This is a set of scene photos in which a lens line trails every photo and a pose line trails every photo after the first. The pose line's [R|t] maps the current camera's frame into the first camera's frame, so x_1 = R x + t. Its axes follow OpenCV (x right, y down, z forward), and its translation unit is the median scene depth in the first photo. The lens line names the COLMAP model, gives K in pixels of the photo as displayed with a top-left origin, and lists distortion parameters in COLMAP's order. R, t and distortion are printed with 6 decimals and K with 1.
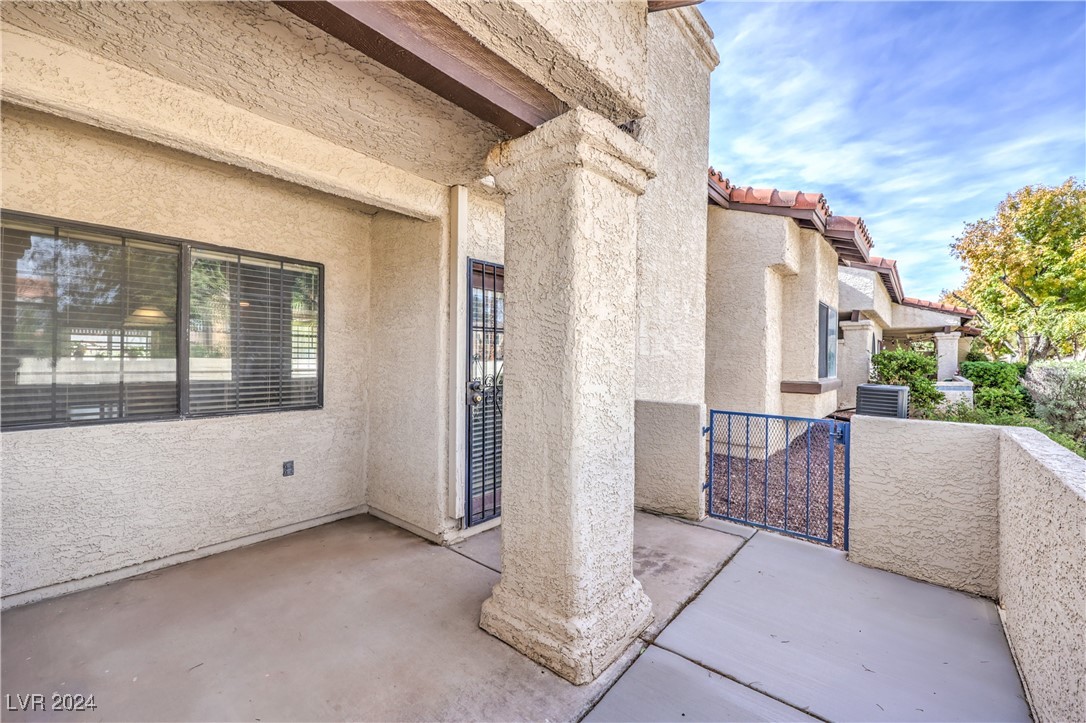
lens RADIAL K [[440.0, 0, 545.1], [0, 440.0, 353.7], [0, 0, 1]] dist [0.000104, 0.000156]
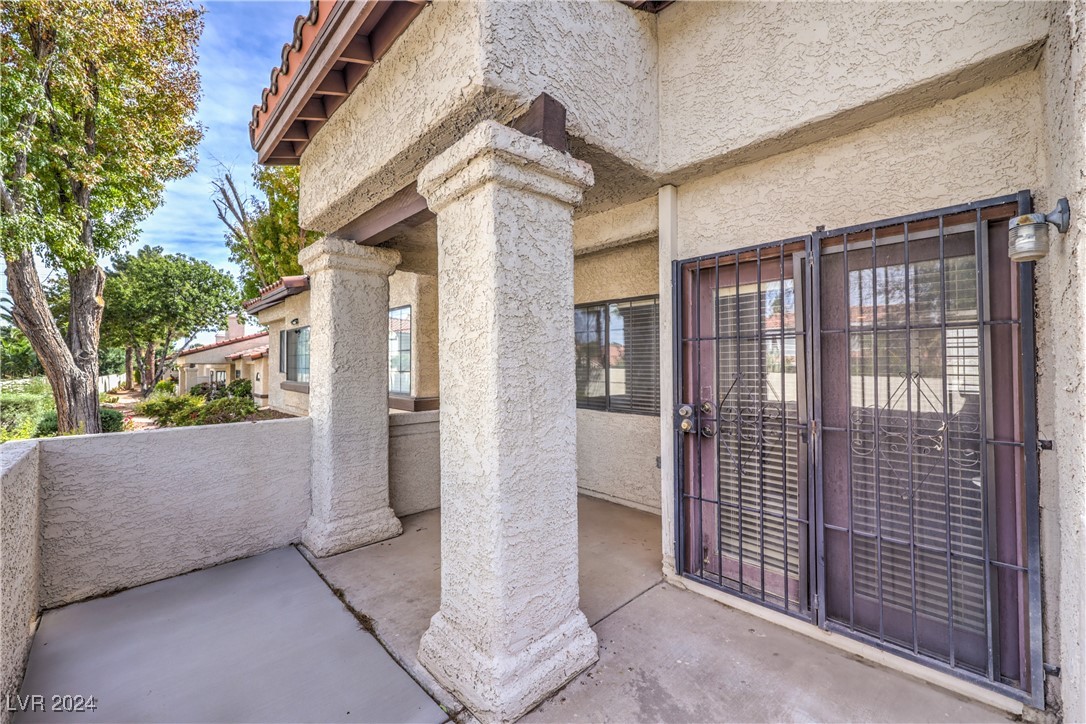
lens RADIAL K [[432.8, 0, 547.1], [0, 432.8, 355.9], [0, 0, 1]] dist [-0.001001, 0.000006]
pose [[-0.086662, -0.028132, -0.995841, 0.735121], [0.009240, 0.999536, -0.029040, -0.009613], [0.996195, -0.011719, -0.086362, 0.864192]]
